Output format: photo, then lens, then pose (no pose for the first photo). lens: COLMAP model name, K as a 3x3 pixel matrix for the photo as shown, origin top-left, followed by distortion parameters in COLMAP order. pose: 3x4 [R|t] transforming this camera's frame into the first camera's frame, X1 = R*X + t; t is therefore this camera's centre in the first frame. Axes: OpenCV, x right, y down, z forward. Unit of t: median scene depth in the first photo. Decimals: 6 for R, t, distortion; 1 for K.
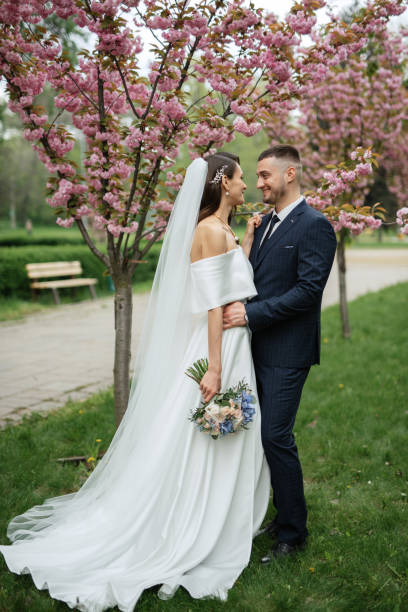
lens RADIAL K [[973.8, 0, 204.0], [0, 973.8, 306.0], [0, 0, 1]] dist [0.027258, 0.011168]
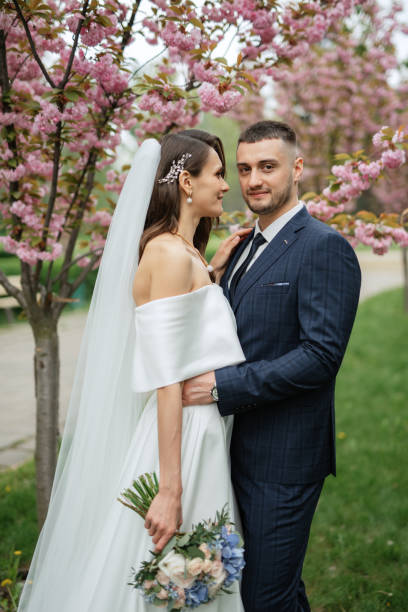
lens RADIAL K [[973.8, 0, 204.0], [0, 973.8, 306.0], [0, 0, 1]] dist [0.027258, 0.011168]
pose [[0.999327, -0.022929, 0.028633, 0.011983], [0.023096, 0.999718, -0.005496, -0.039322], [-0.028498, 0.006154, 0.999575, 0.338955]]
